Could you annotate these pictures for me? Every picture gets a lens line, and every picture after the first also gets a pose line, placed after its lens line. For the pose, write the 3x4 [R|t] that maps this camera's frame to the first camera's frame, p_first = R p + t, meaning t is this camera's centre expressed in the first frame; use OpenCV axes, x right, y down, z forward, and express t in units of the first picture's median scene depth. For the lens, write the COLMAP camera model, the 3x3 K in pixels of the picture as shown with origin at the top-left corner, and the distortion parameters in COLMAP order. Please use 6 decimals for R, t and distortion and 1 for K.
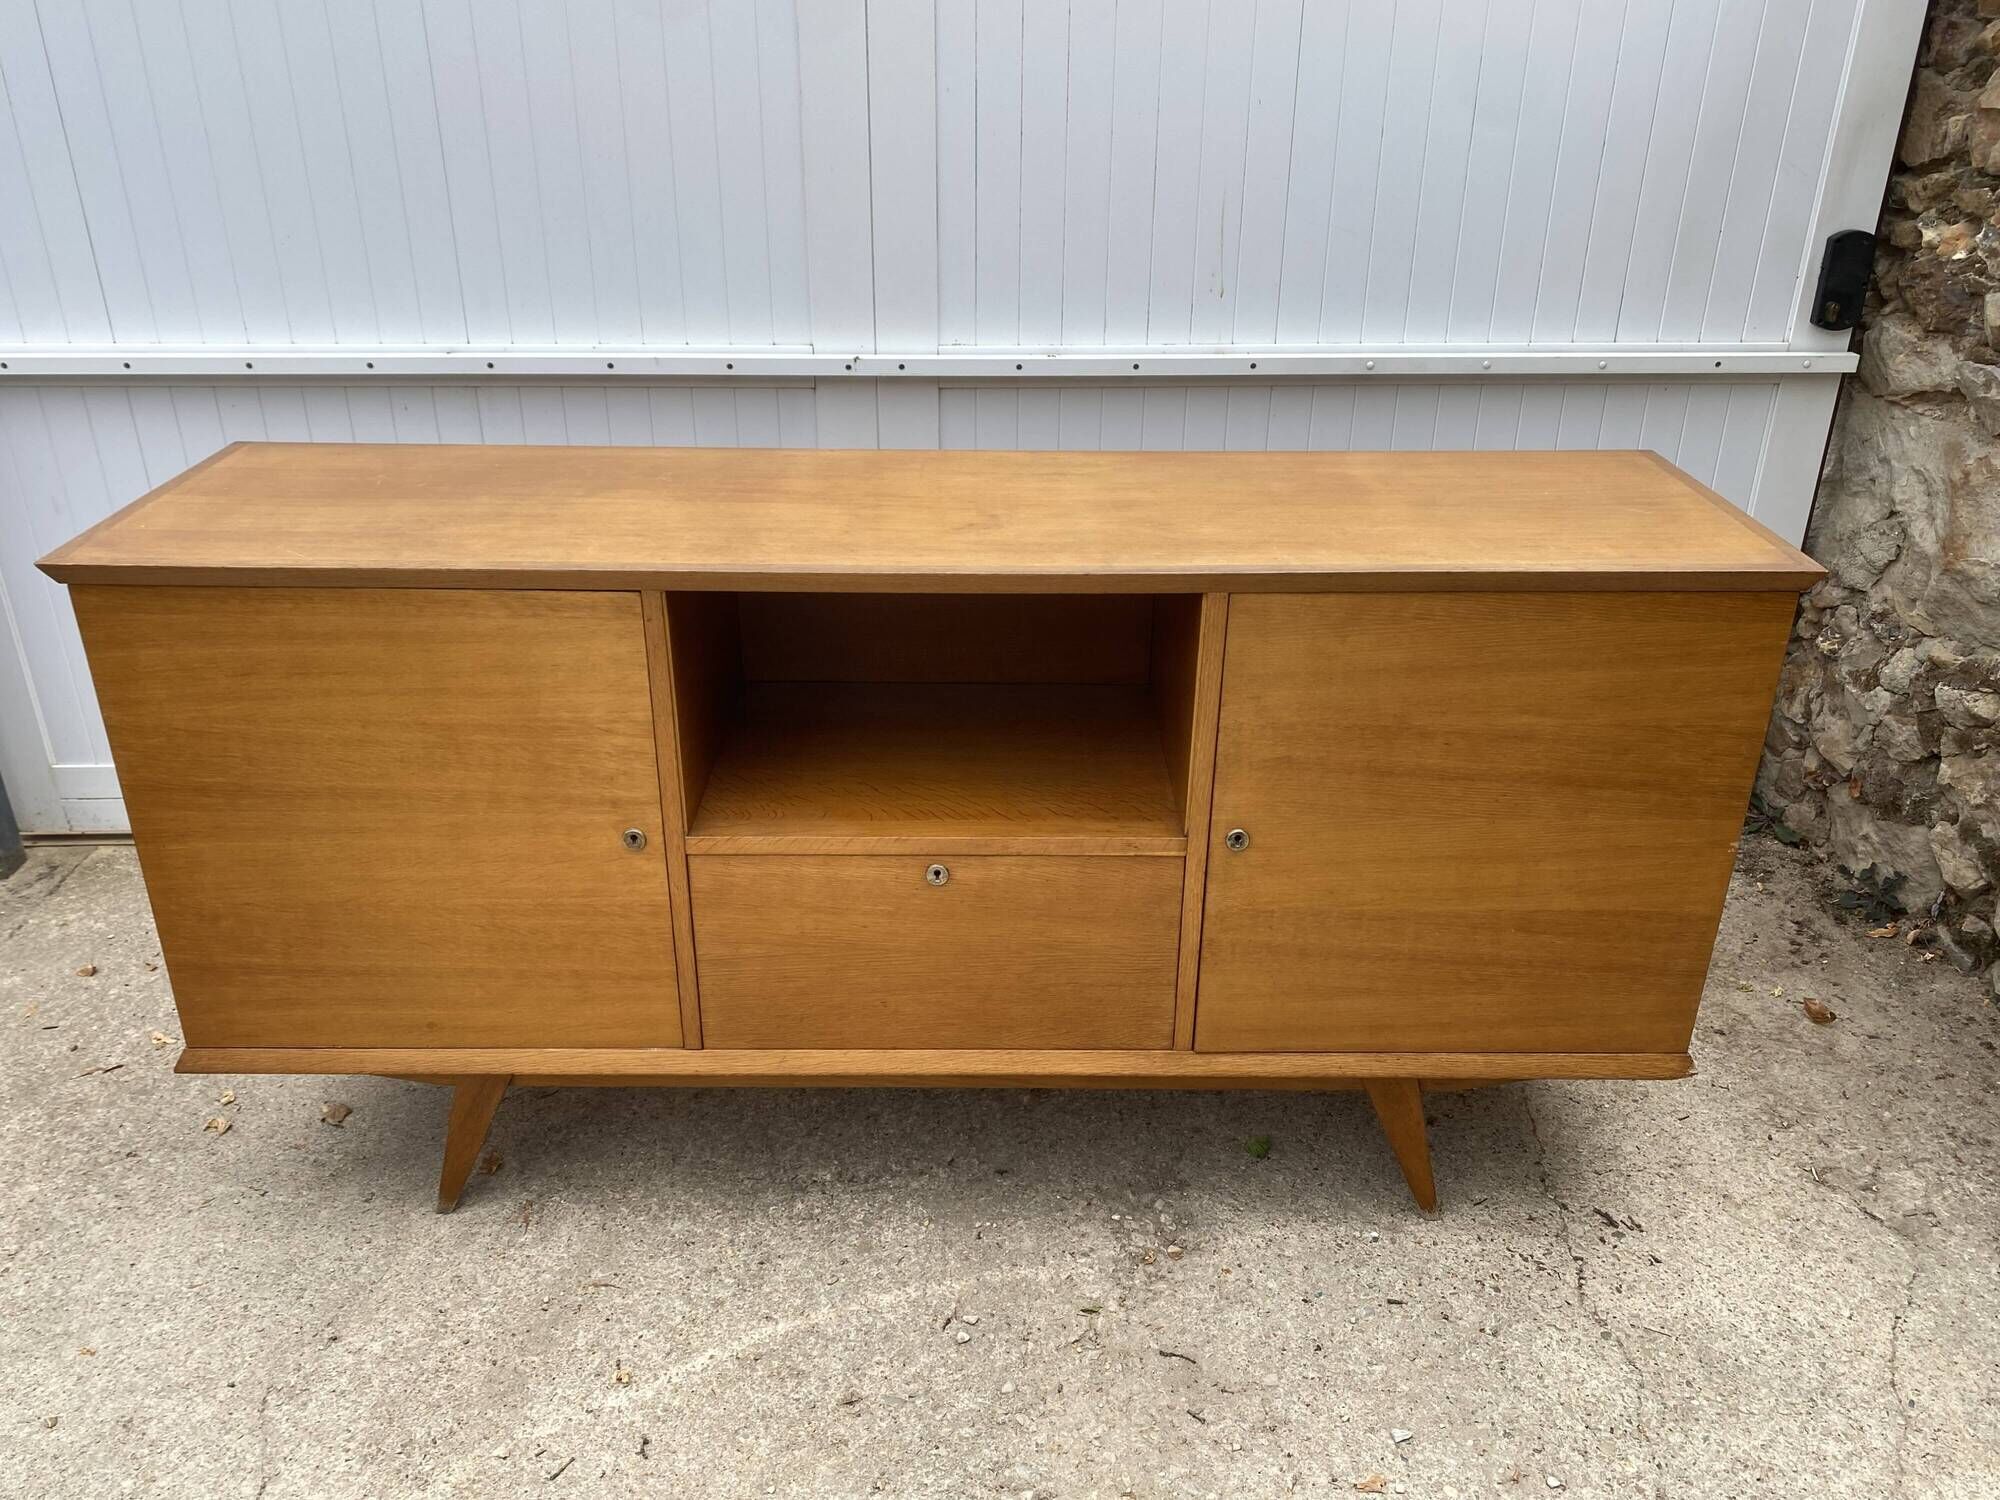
lens RADIAL K [[1560.5, 0, 1000.6], [0, 1560.5, 761.6], [0, 0, 1]] dist [0.007994, 0.000627]
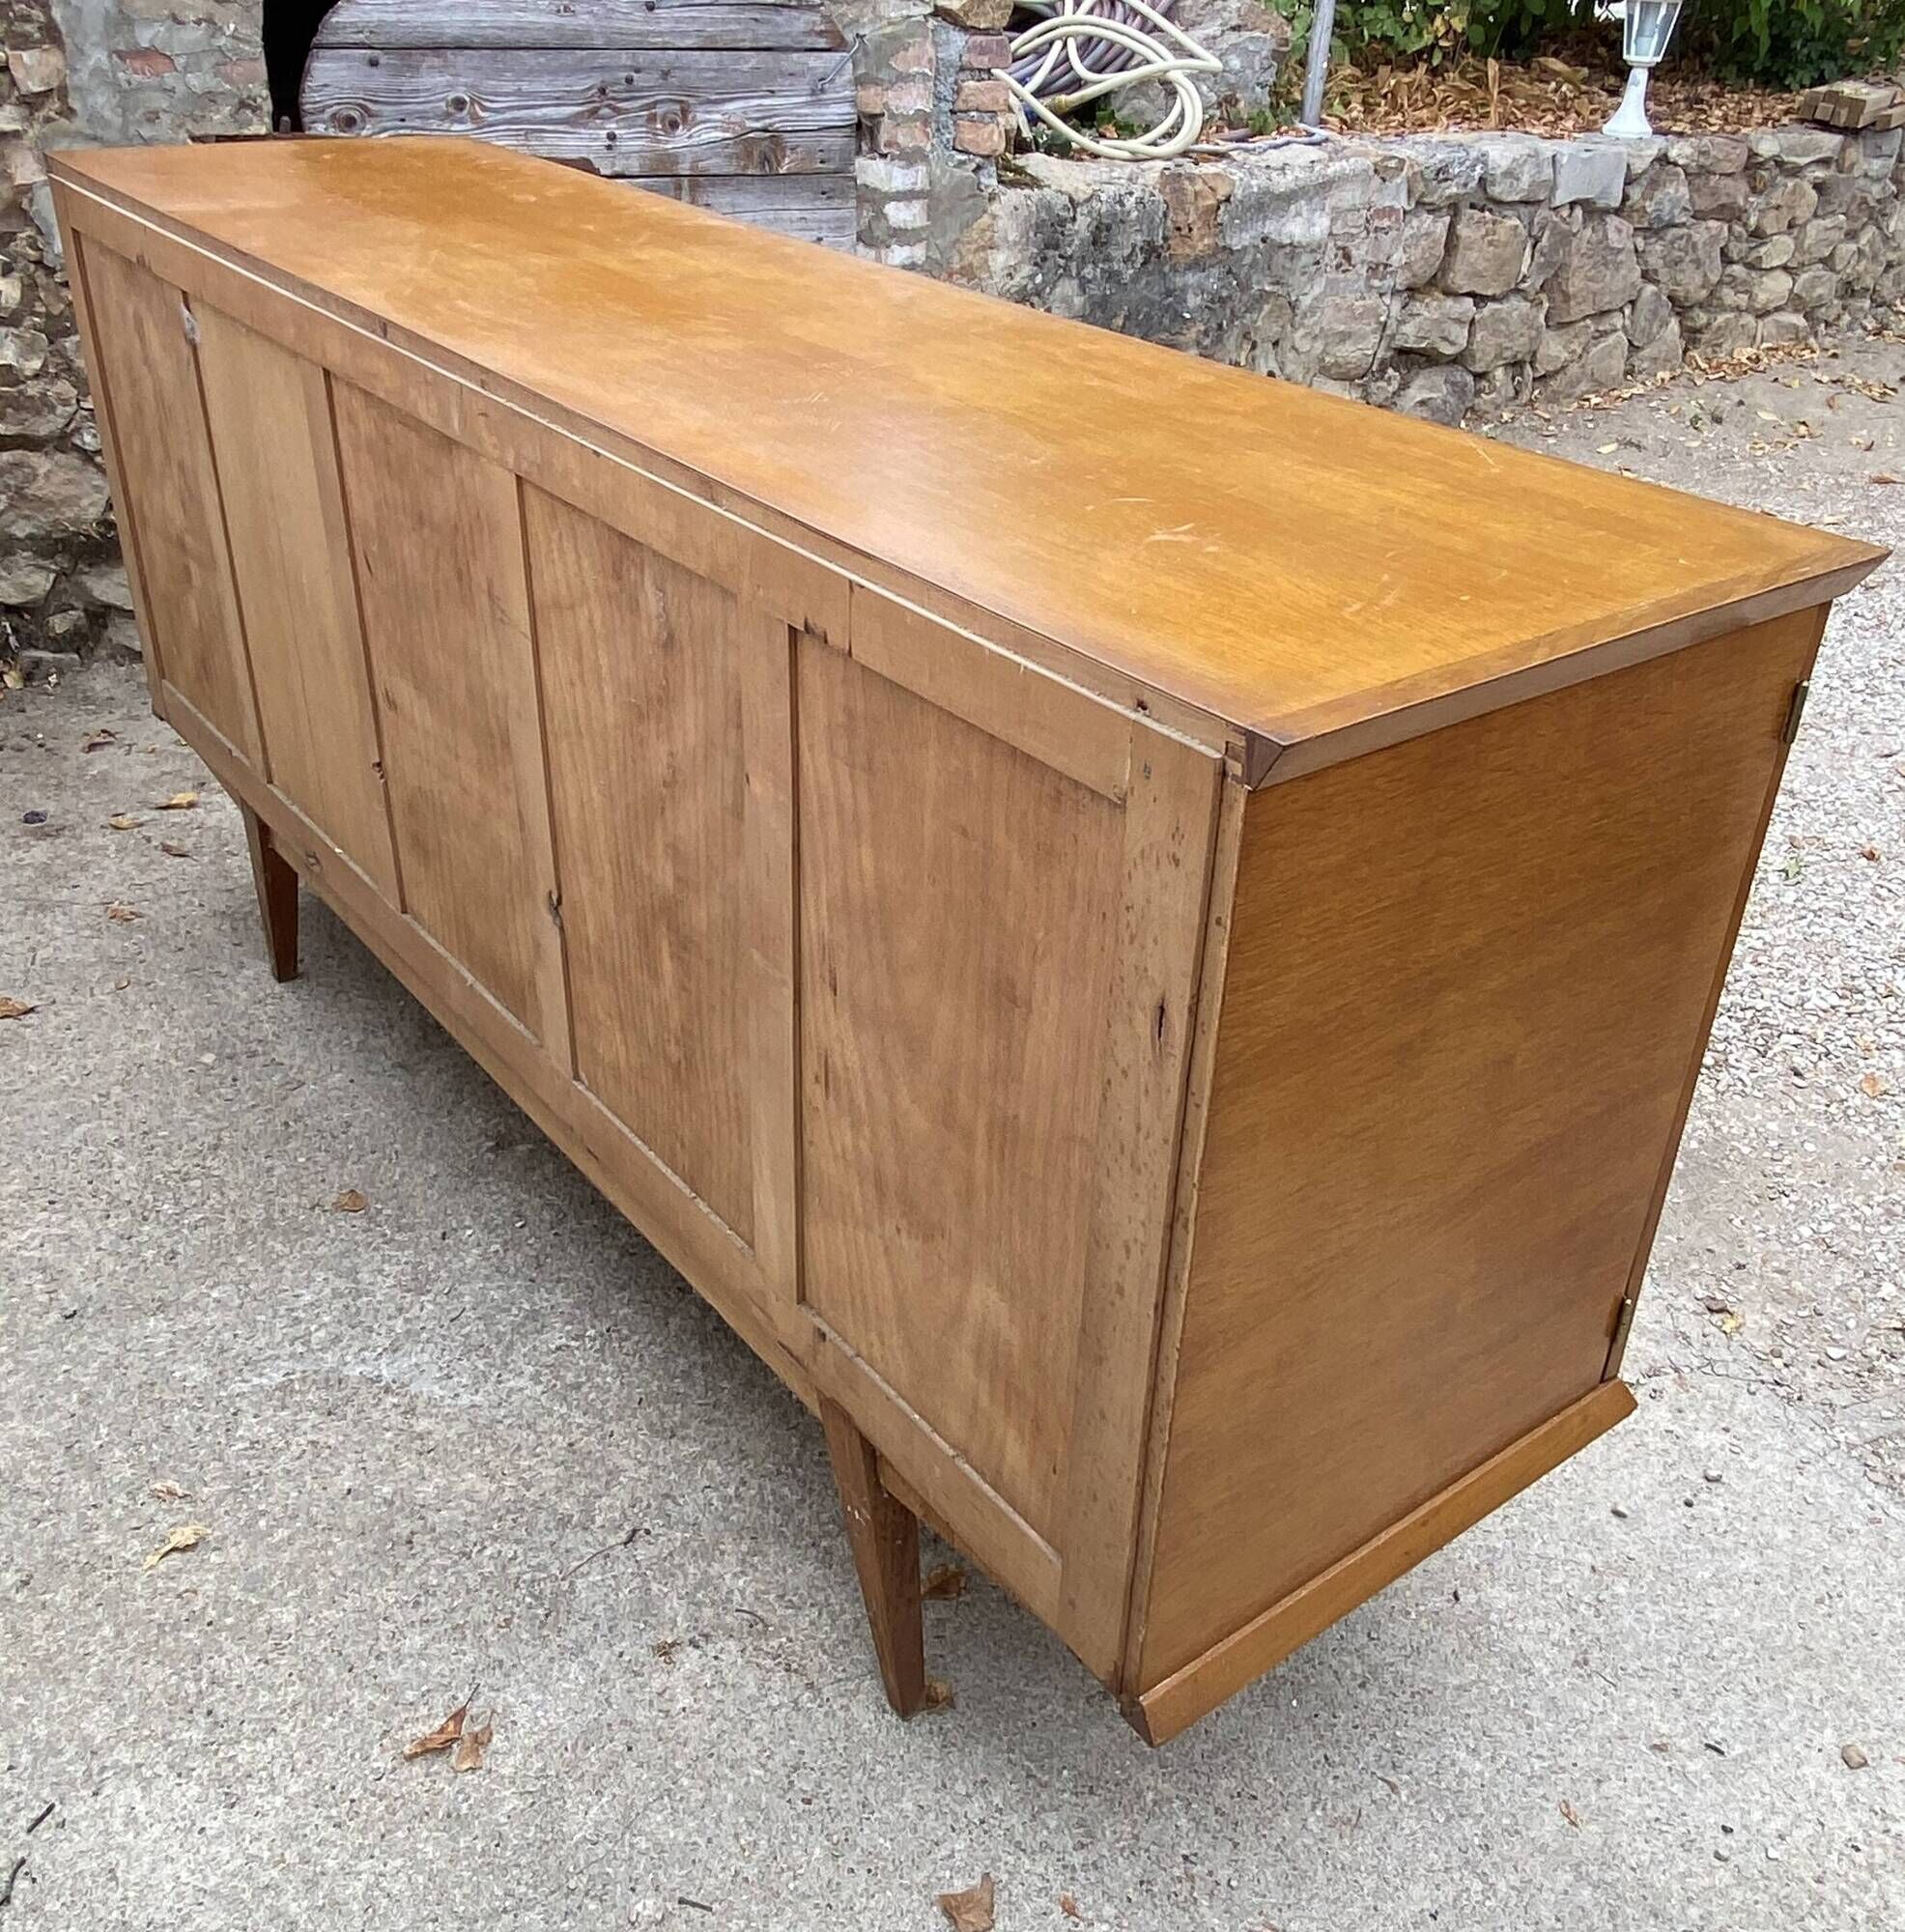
lens RADIAL K [[1858.2, 0, 953.1], [0, 1858.2, 920.0], [0, 0, 1]] dist [0.120537, -0.234120]
pose [[-0.453194, -0.454096, 0.767080, -0.820690], [0.356703, 0.696243, 0.622904, -0.393752], [-0.816932, 0.555916, -0.153556, 1.036084]]
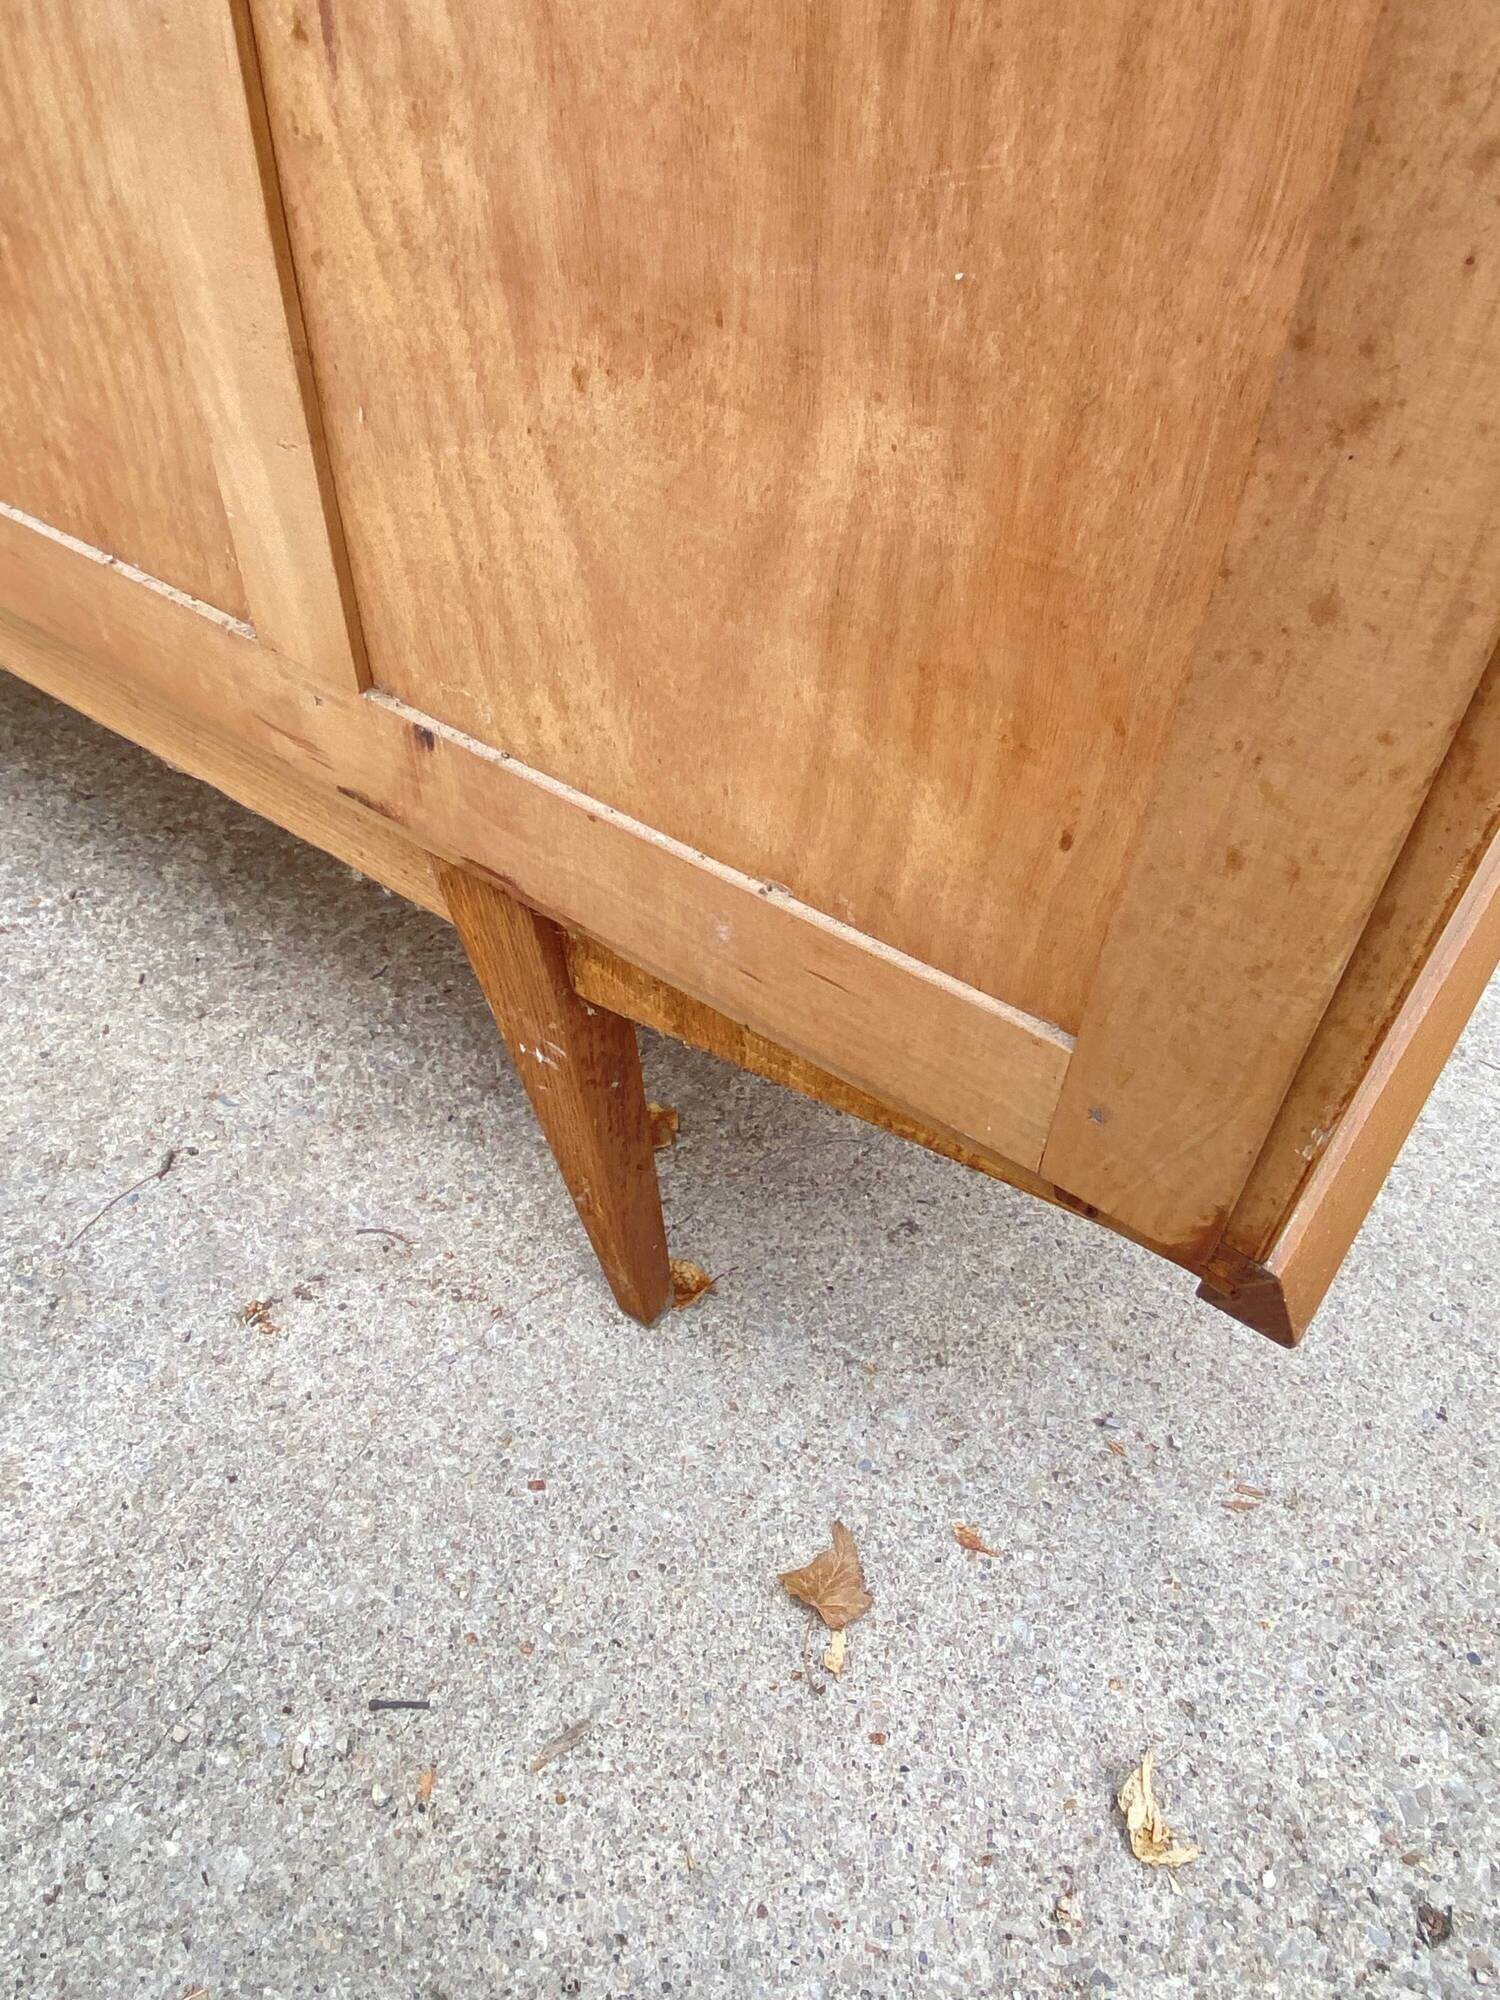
lens RADIAL K [[1378.2, 0, 746.9], [0, 1378.2, 1026.6], [0, 0, 1]] dist [0.067451, -0.092486]
pose [[-0.680473, -0.540615, 0.494663, -0.550947], [0.280777, 0.431171, 0.857470, -0.071969], [-0.676846, 0.722375, -0.141608, 1.087811]]
